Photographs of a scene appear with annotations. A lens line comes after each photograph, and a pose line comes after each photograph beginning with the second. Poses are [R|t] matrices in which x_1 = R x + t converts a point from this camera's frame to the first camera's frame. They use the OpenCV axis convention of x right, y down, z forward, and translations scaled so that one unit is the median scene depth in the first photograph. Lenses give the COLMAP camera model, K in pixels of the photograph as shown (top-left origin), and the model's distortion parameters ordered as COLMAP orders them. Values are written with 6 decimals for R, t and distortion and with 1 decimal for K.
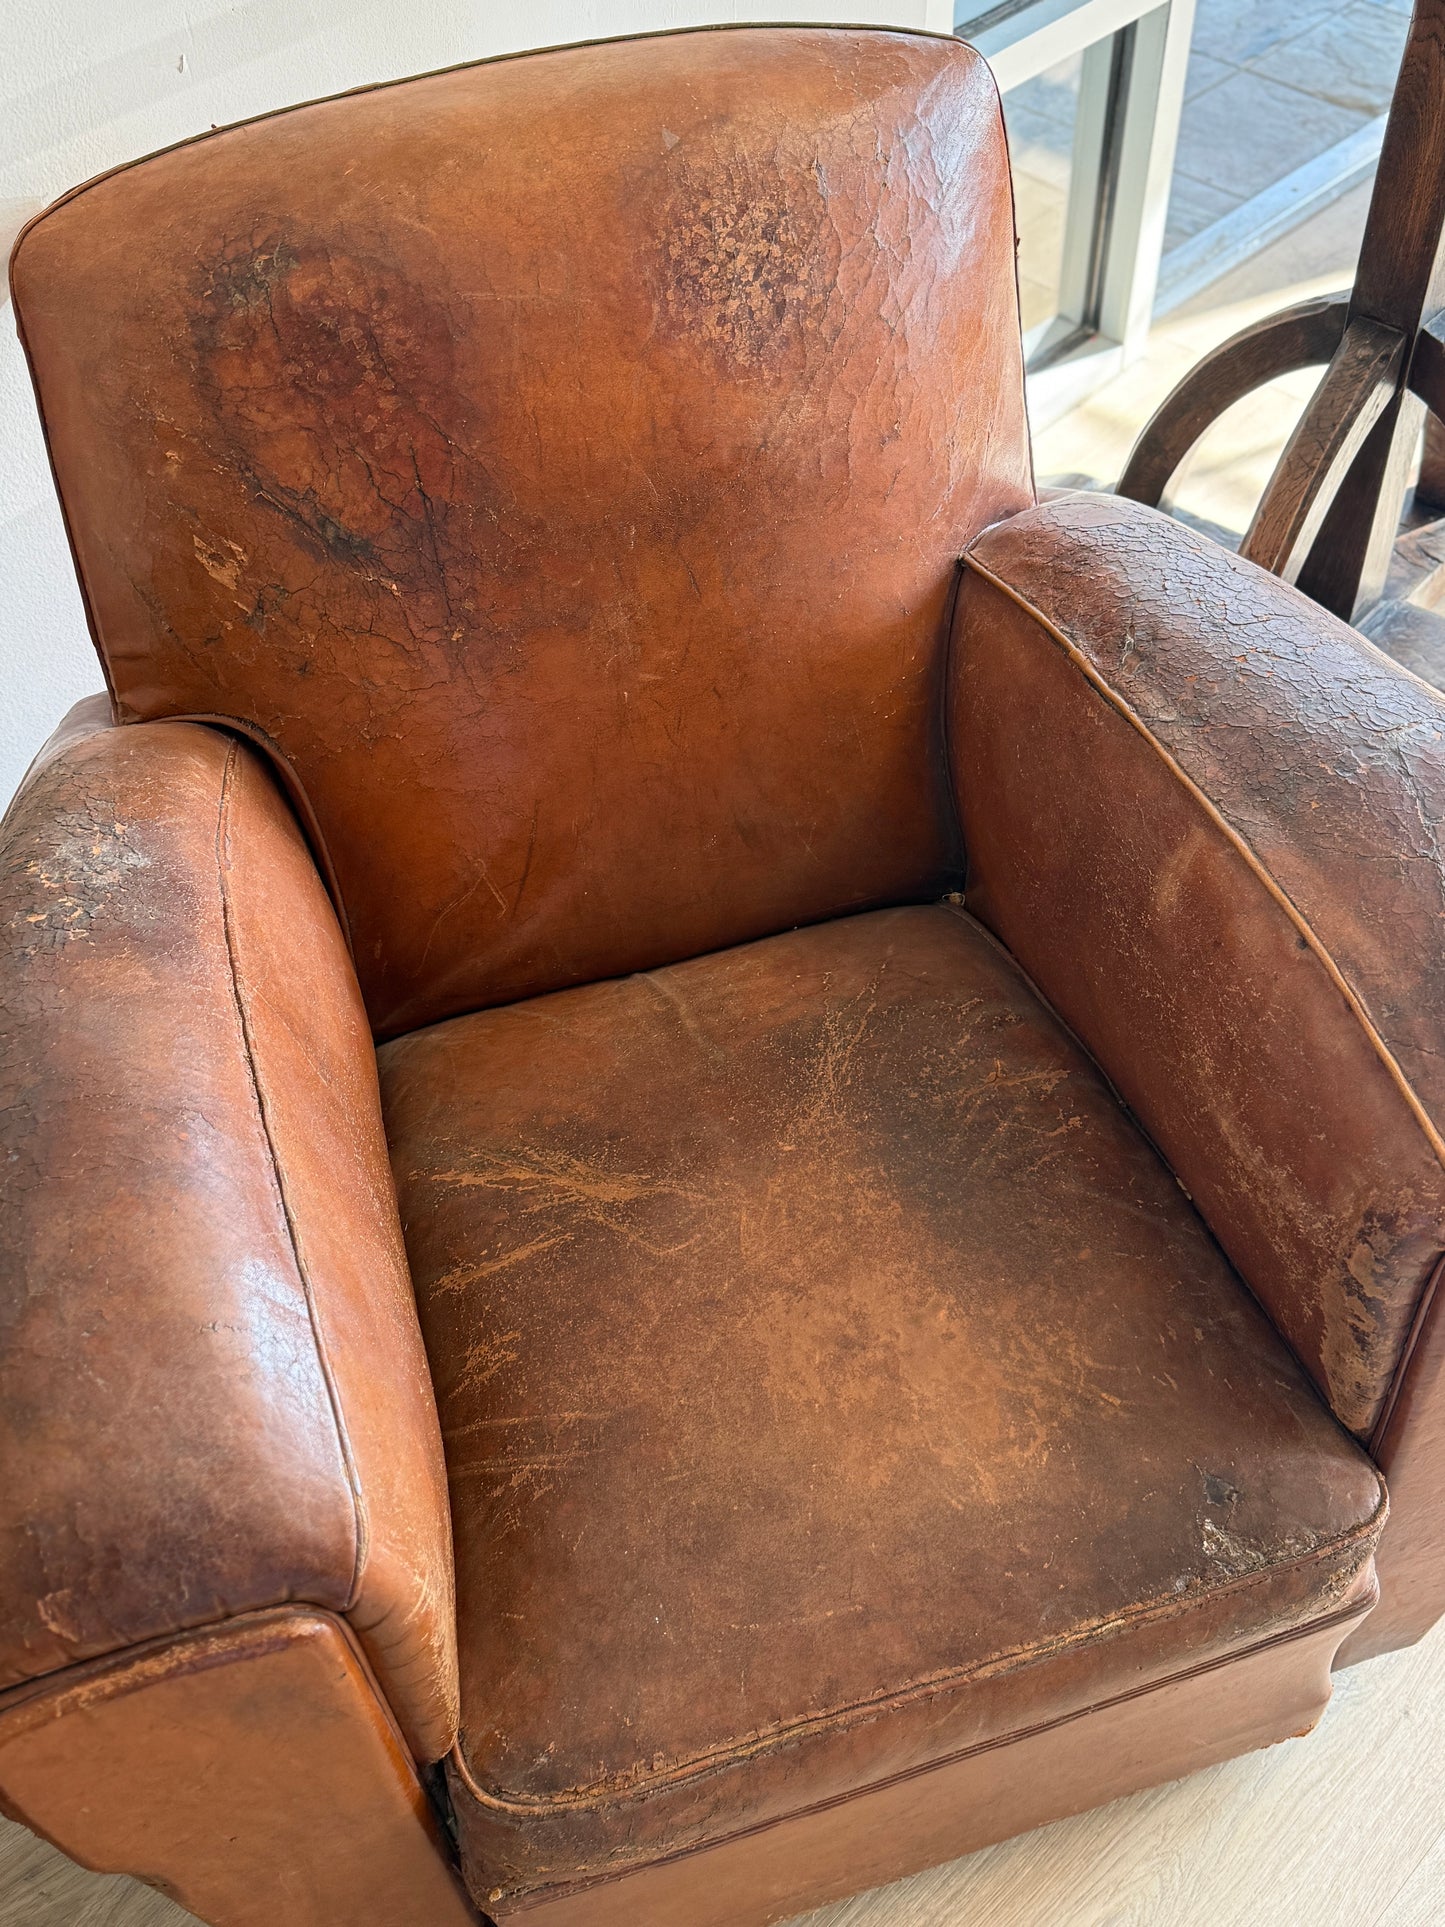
lens RADIAL K [[1900.7, 0, 704.2], [0, 1900.7, 956.1], [0, 0, 1]] dist [0.197803, -0.474071]
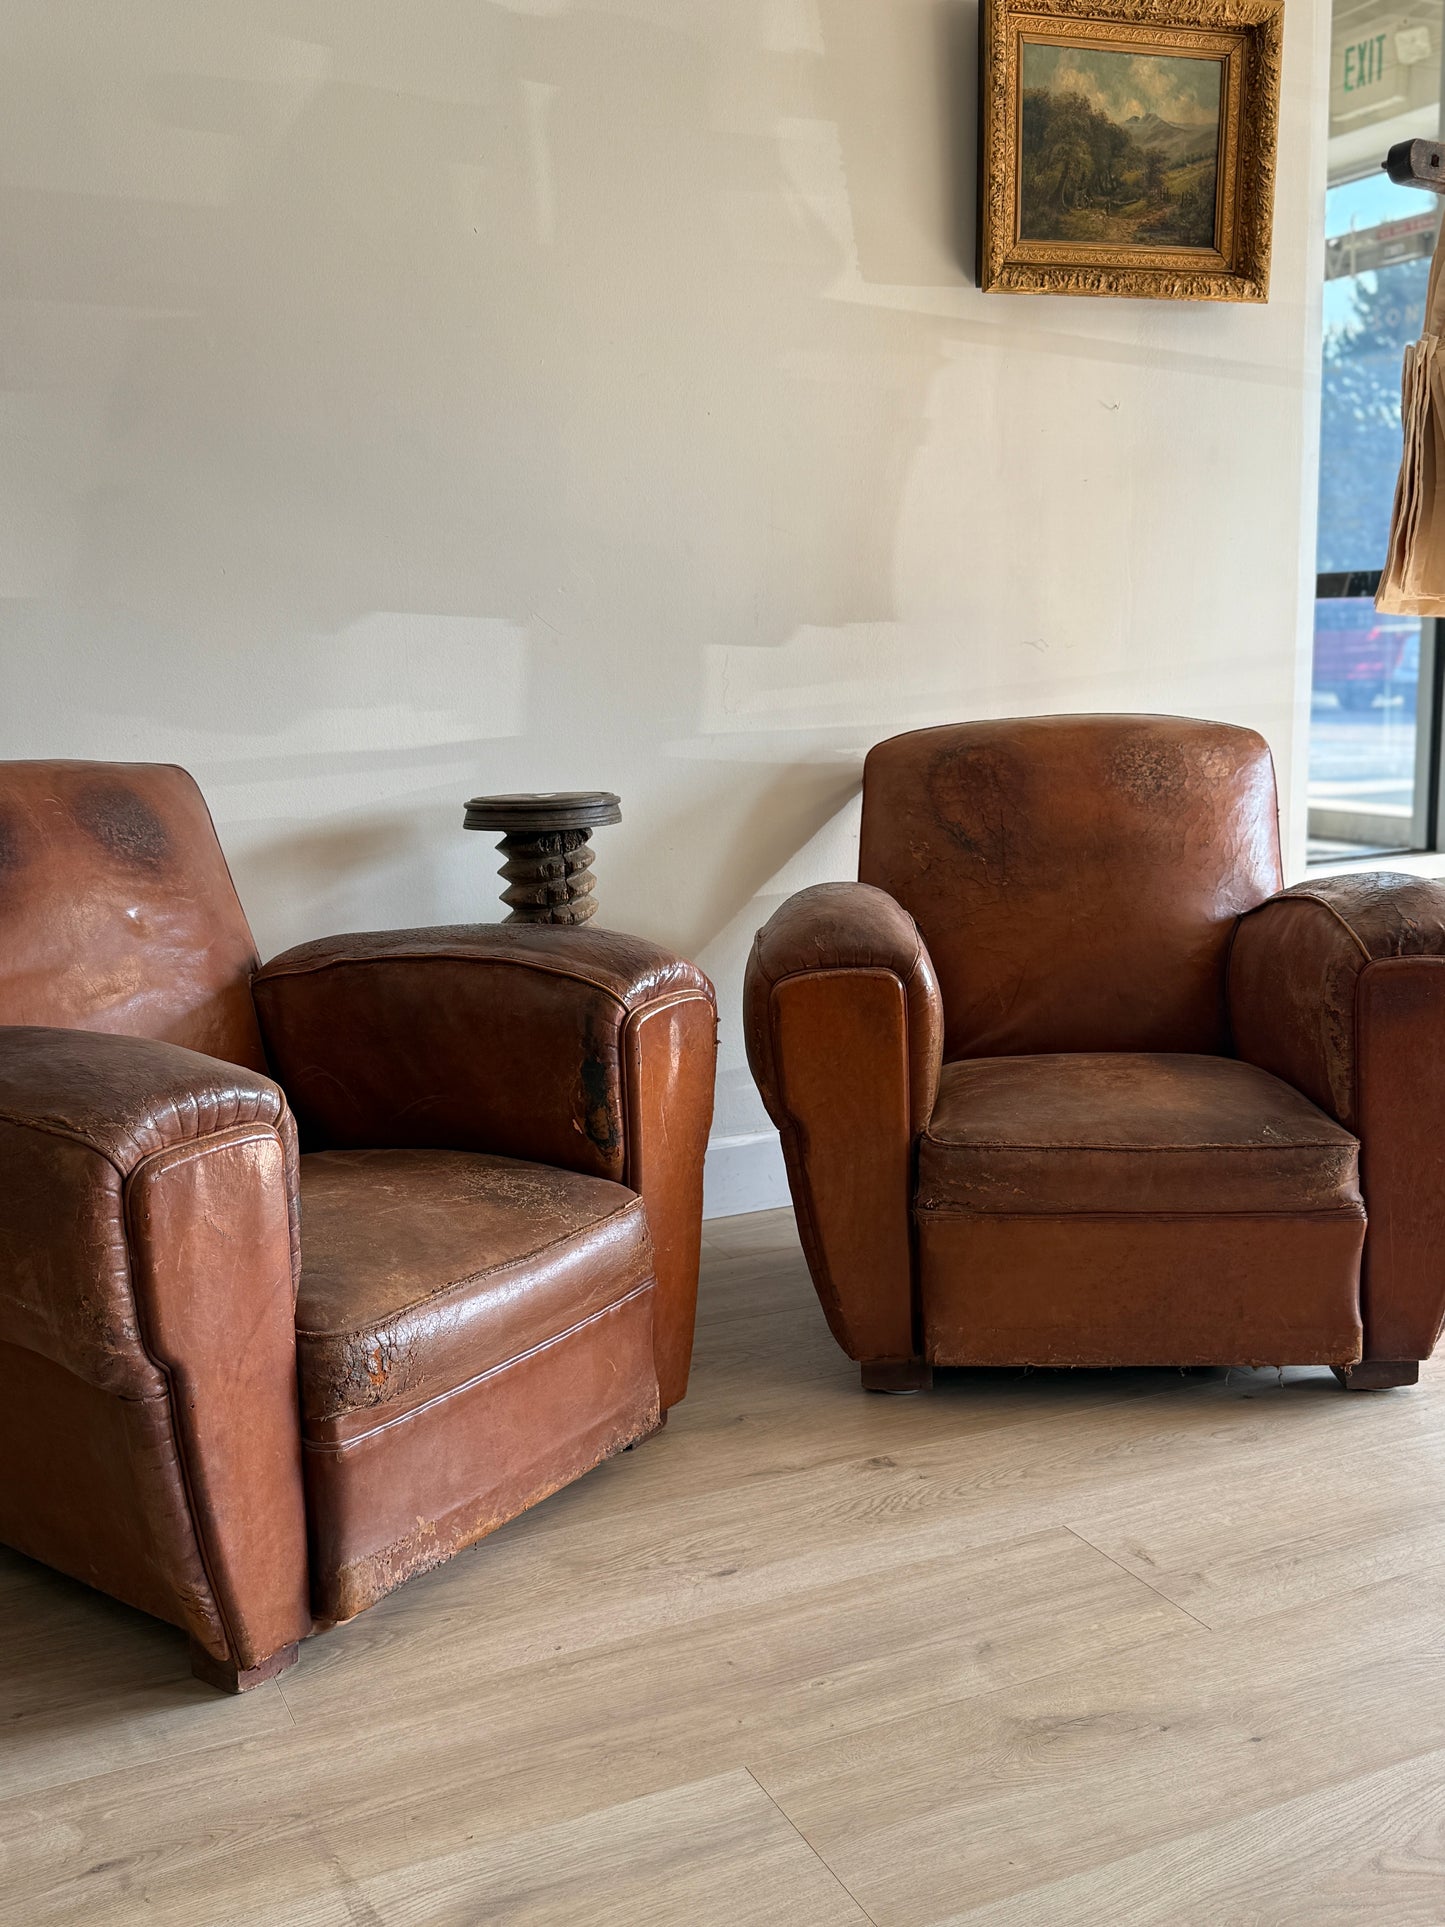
lens RADIAL K [[1876.9, 0, 713.0], [0, 1876.9, 965.6], [0, 0, 1]] dist [0.198165, -0.464596]
pose [[0.940464, 0.077767, -0.330876, 0.332768], [-0.265743, 0.775169, -0.573144, 1.430298], [0.211913, 0.626950, 0.749685, -0.833559]]
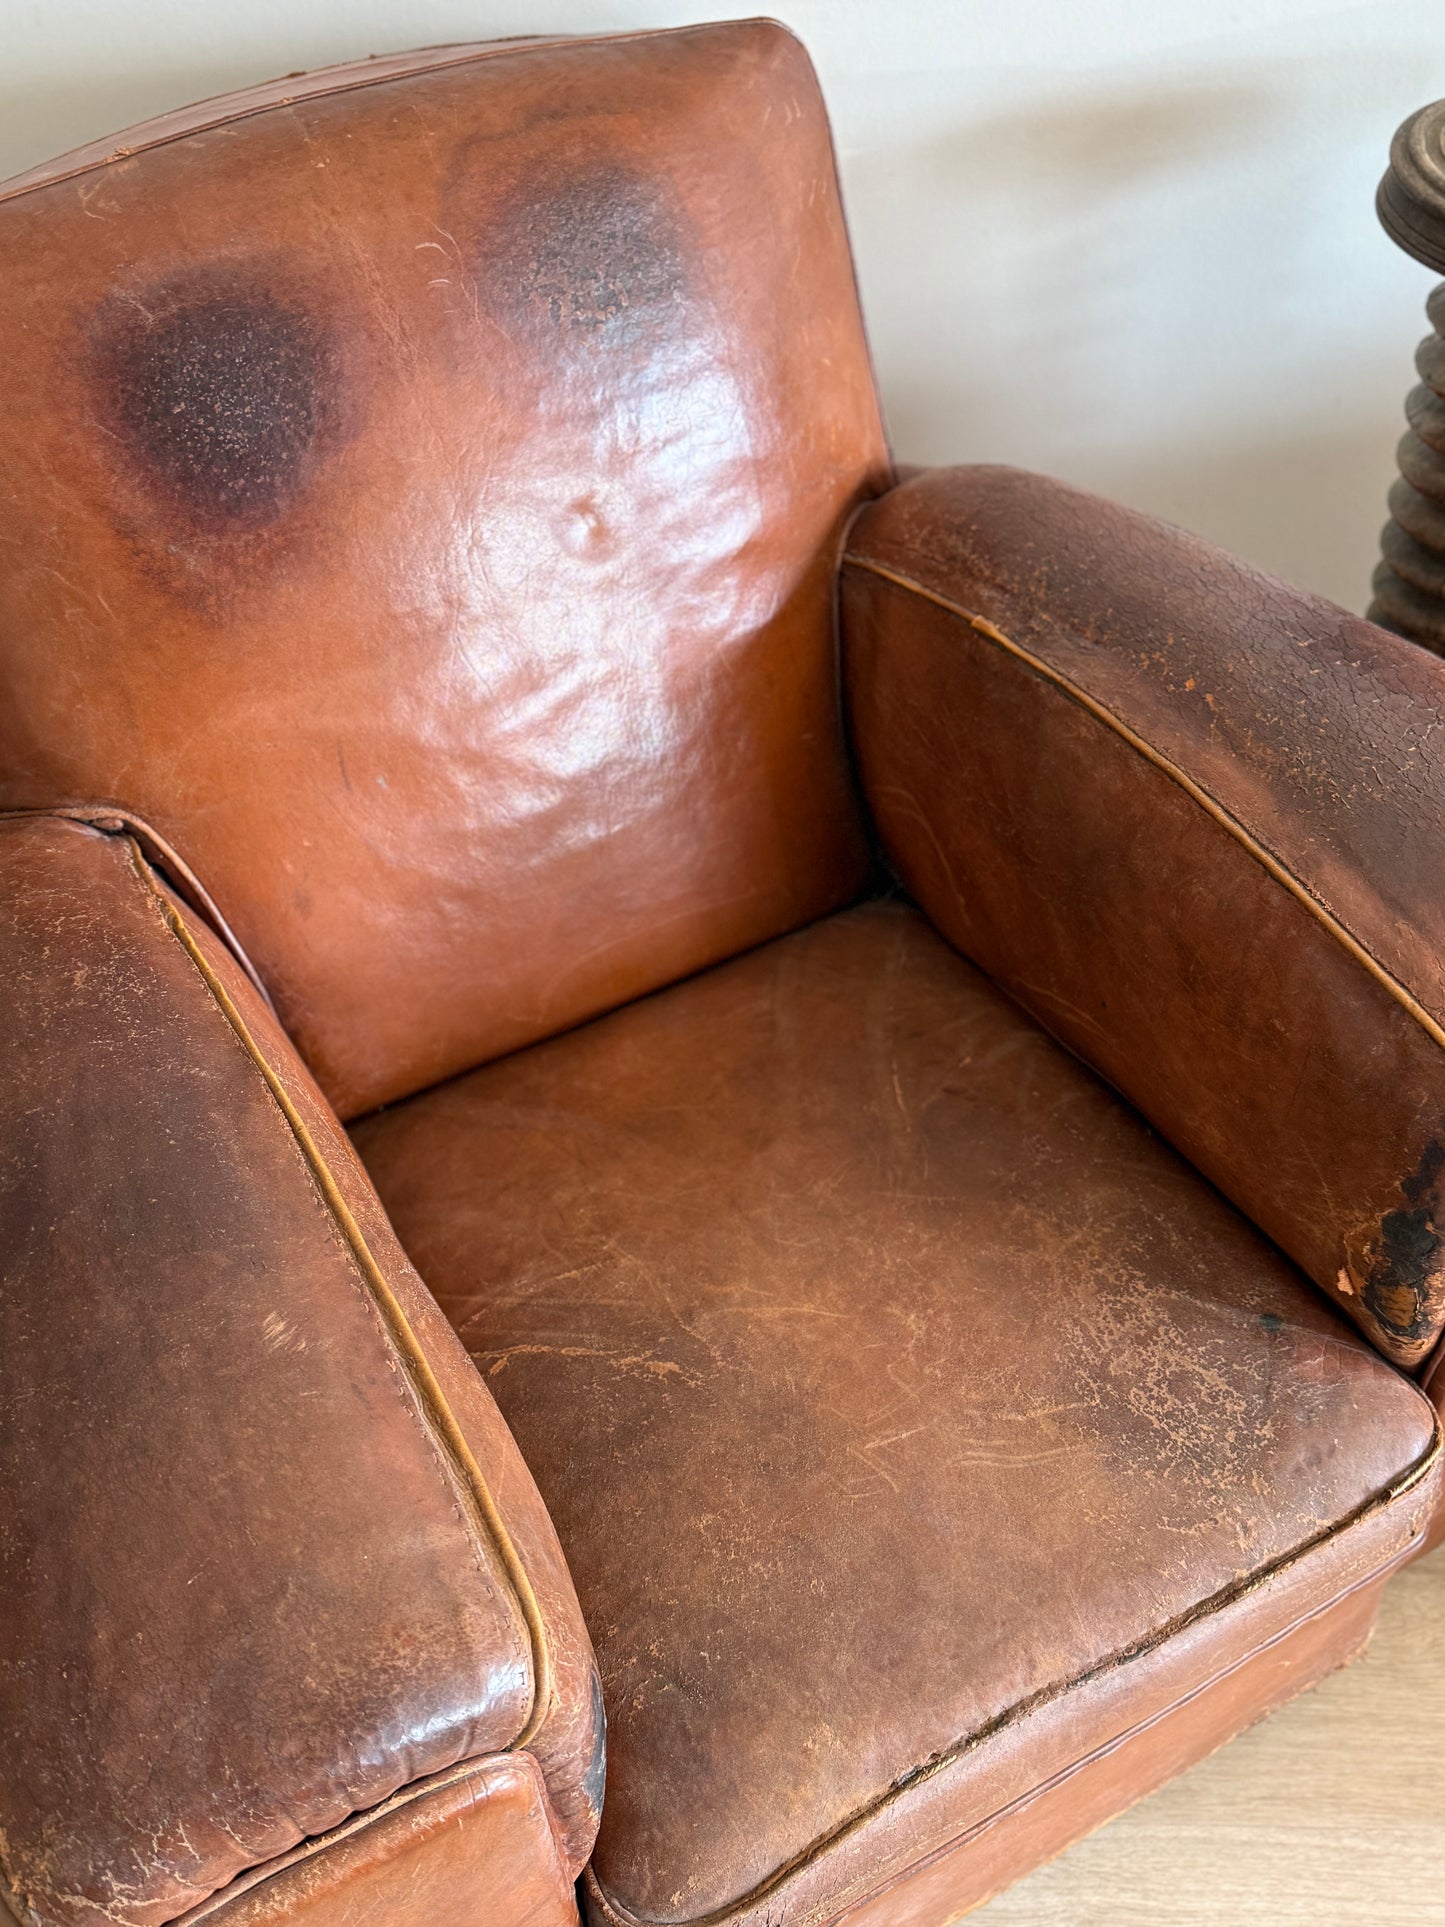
lens RADIAL K [[1887.8, 0, 718.4], [0, 1887.8, 951.5], [0, 0, 1]] dist [0.206321, -0.496980]
pose [[0.685052, 0.549727, -0.478021, -0.258934], [-0.537749, 0.824261, 0.177256, 0.391281], [0.491457, 0.135626, 0.860276, -0.282387]]
